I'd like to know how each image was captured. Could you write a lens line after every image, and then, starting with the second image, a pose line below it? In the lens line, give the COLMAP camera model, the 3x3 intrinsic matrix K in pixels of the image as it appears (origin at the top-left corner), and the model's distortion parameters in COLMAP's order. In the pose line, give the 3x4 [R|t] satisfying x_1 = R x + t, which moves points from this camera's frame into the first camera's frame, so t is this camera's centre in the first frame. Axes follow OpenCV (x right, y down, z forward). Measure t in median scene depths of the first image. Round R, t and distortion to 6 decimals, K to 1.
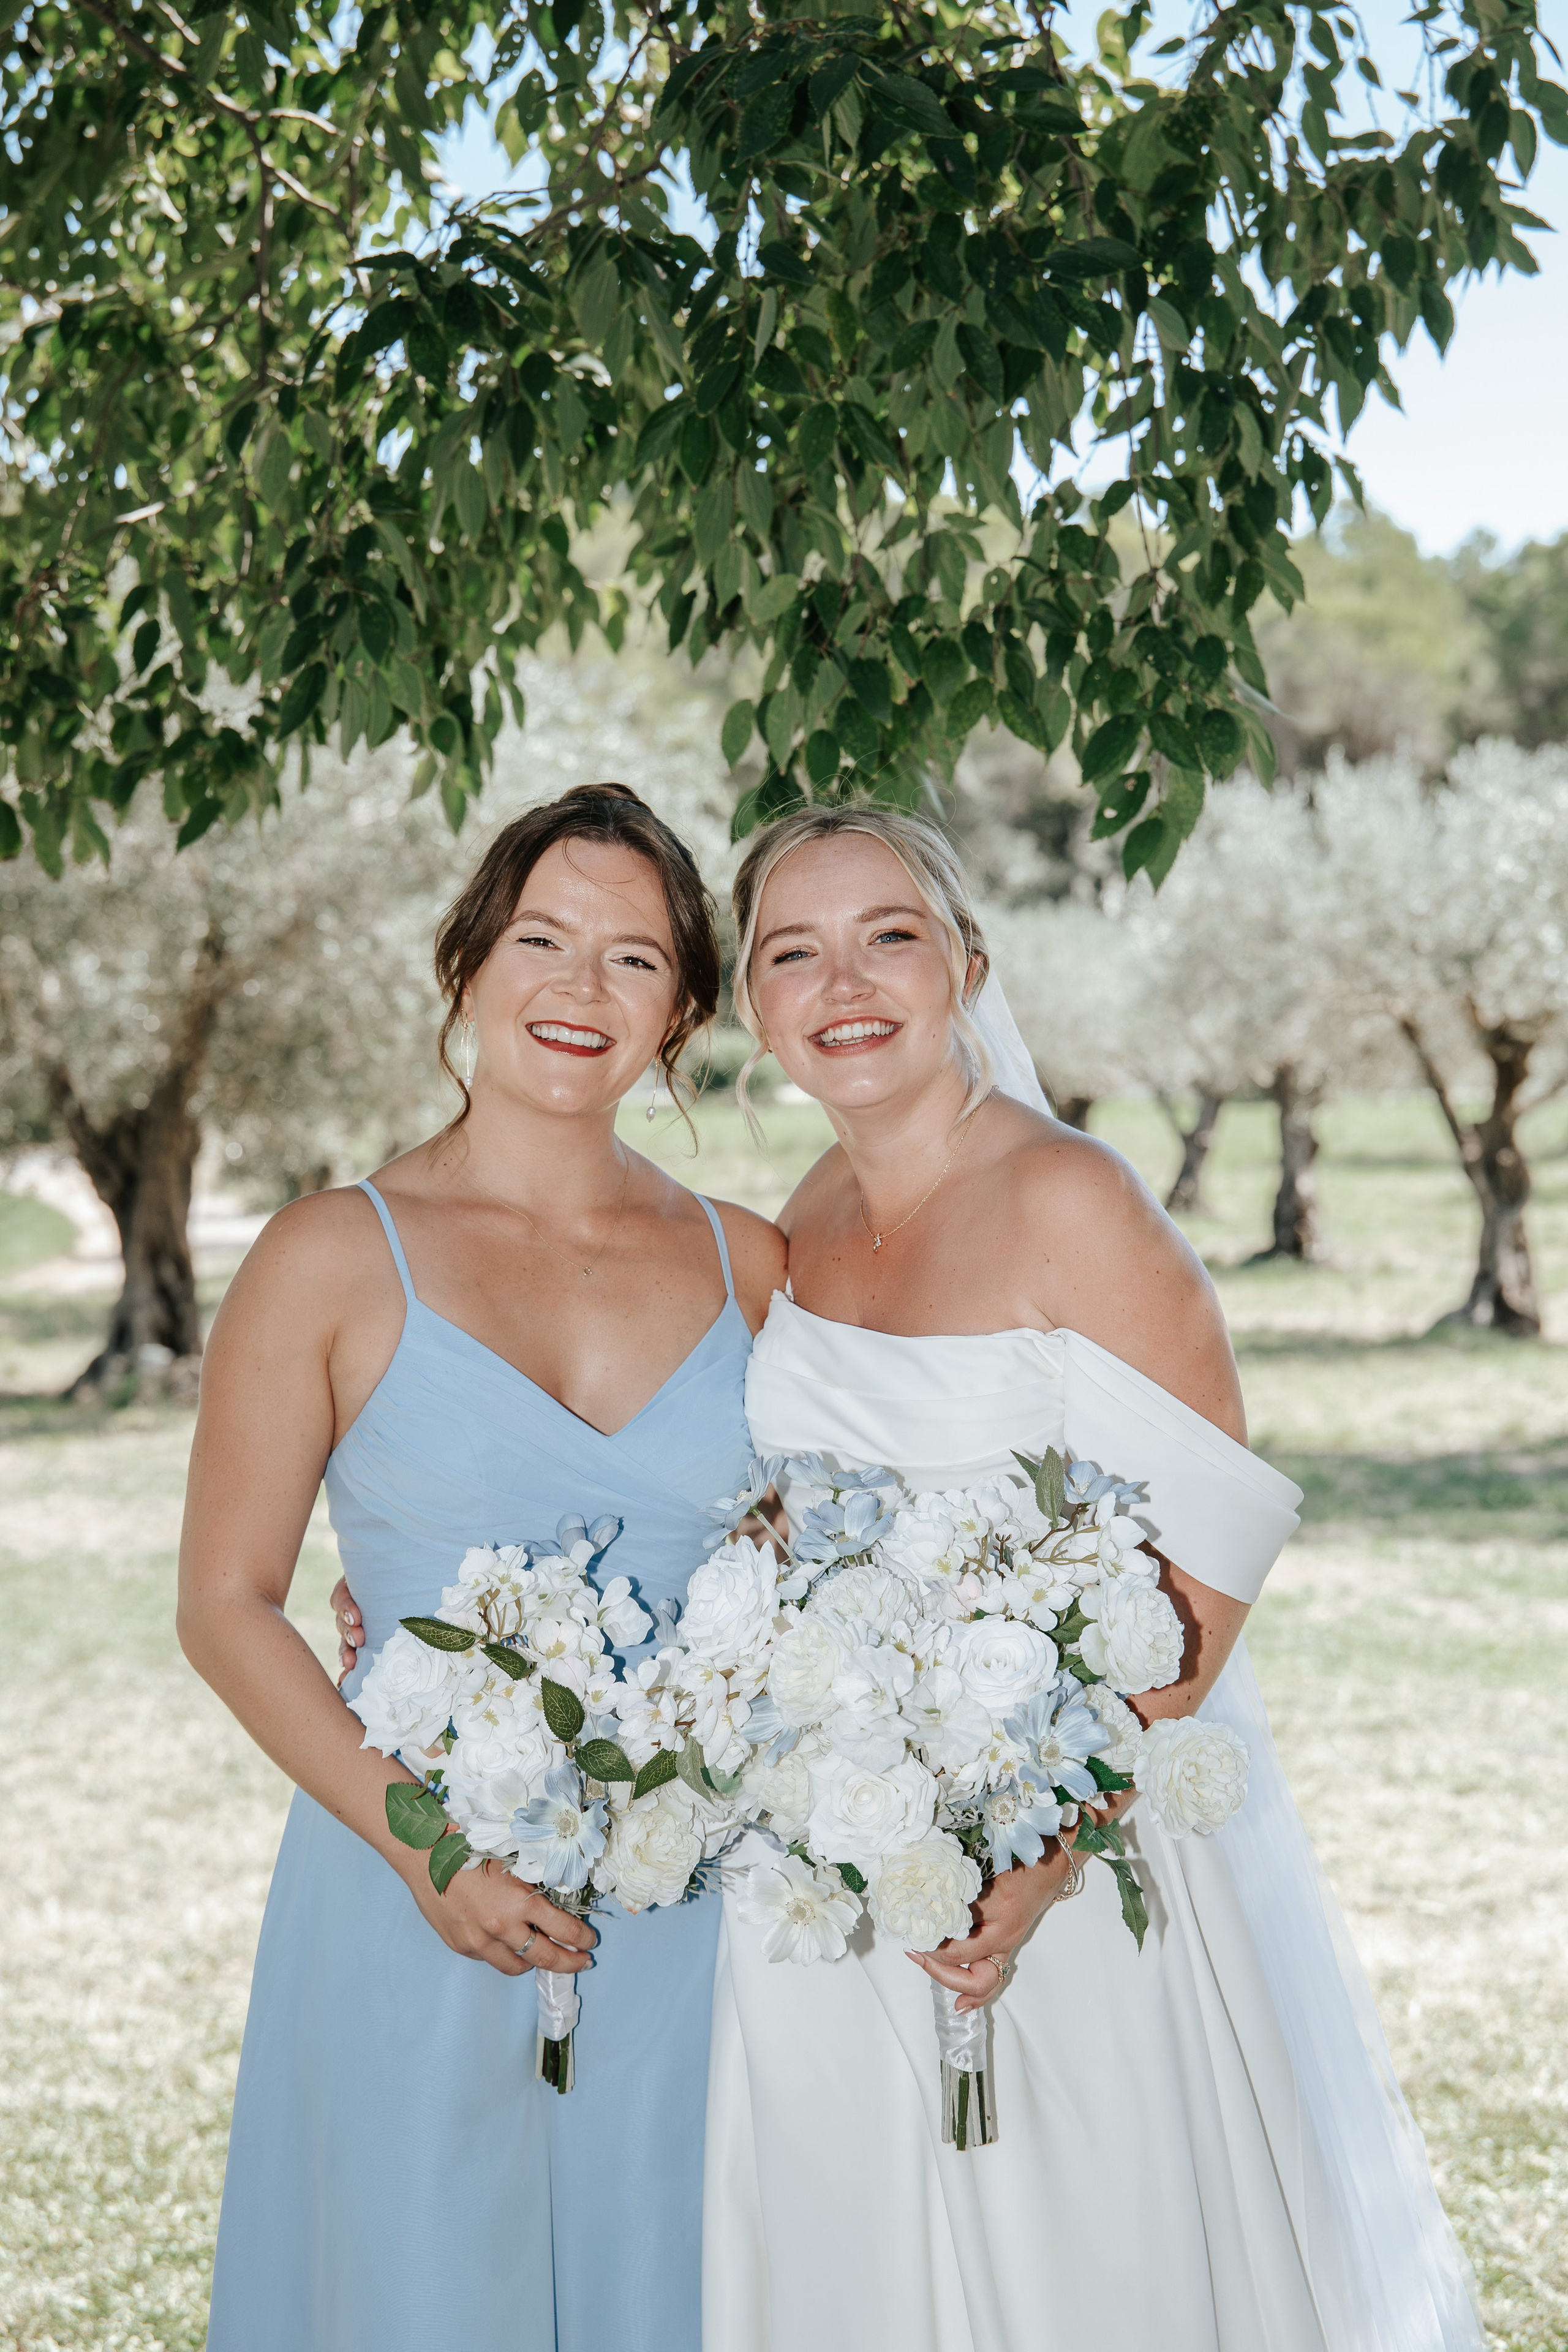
lens RADIAL K [[3799.0, 0, 791.4], [0, 3799.0, 1125.2], [0, 0, 1]] dist [0.144687, 0.000000]
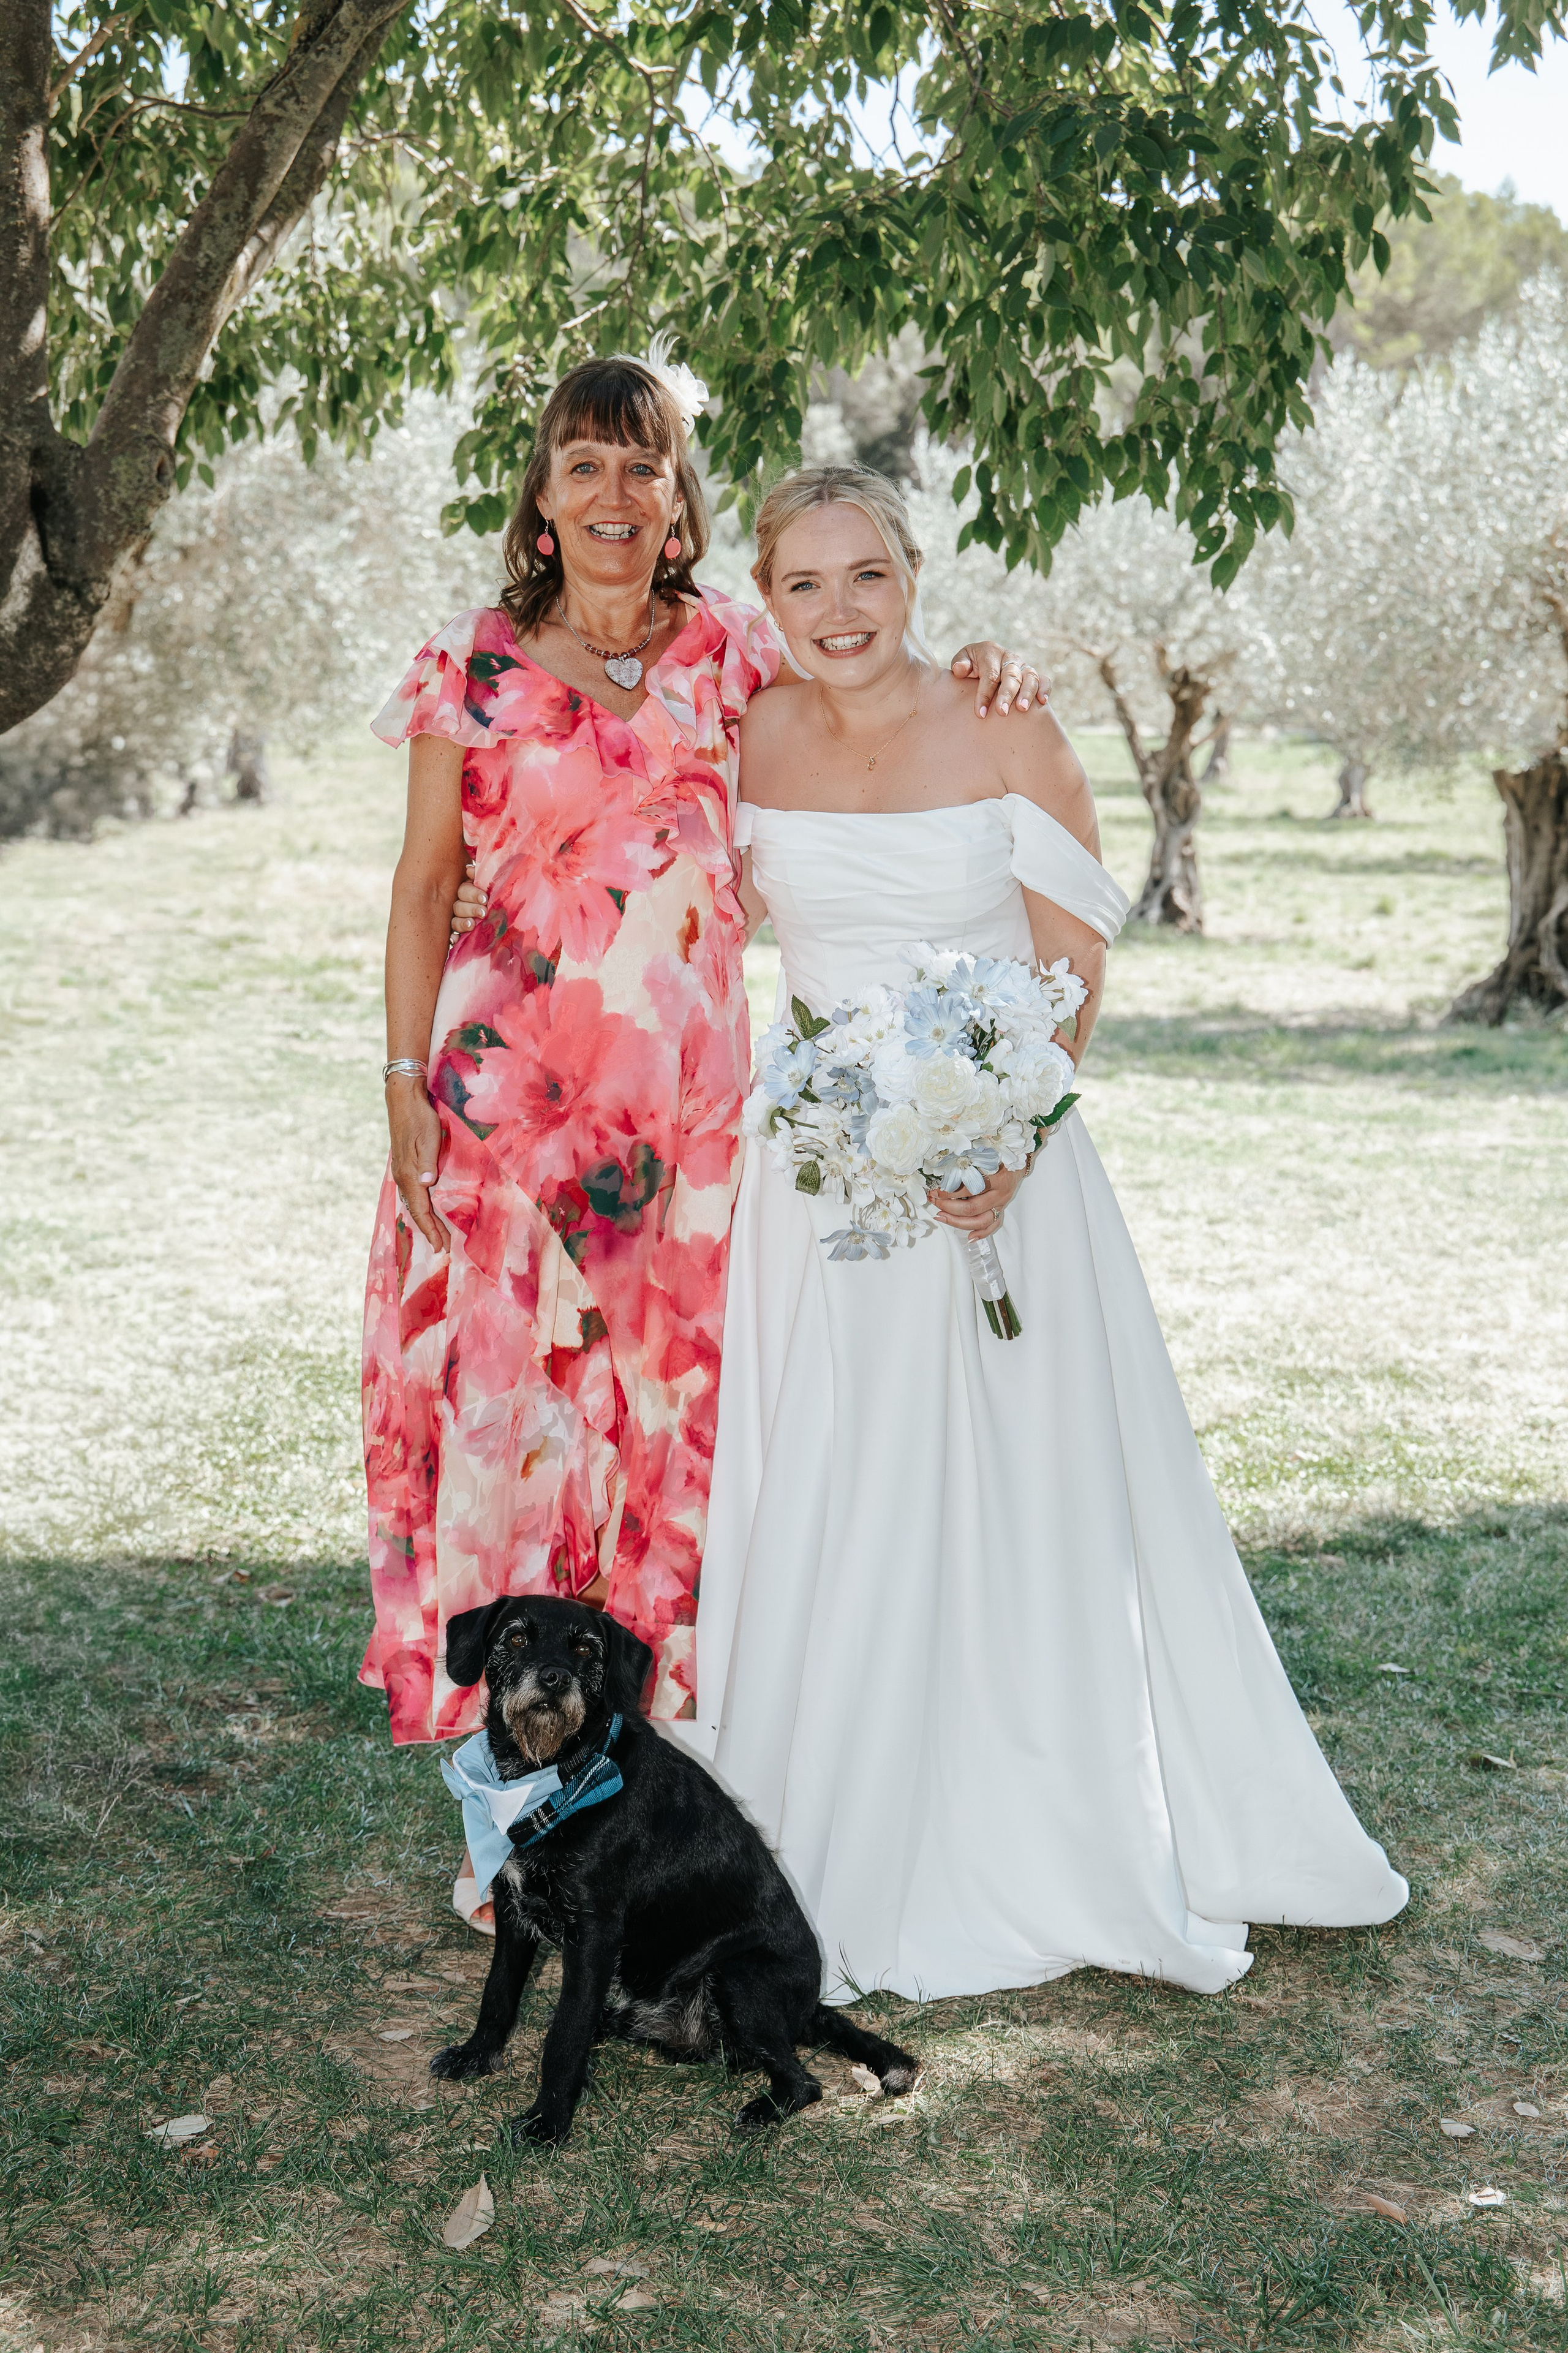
lens RADIAL K [[3607.2, 0, 830.1], [0, 3607.2, 1167.9], [0, 0, 1]] dist [0.160965, 0.000000]
pose [[0.992860, 0.028609, 0.115802, -0.225207], [-0.041942, 0.992550, 0.114395, 0.014127], [-0.111666, -0.118435, 0.986663, -0.555025]]
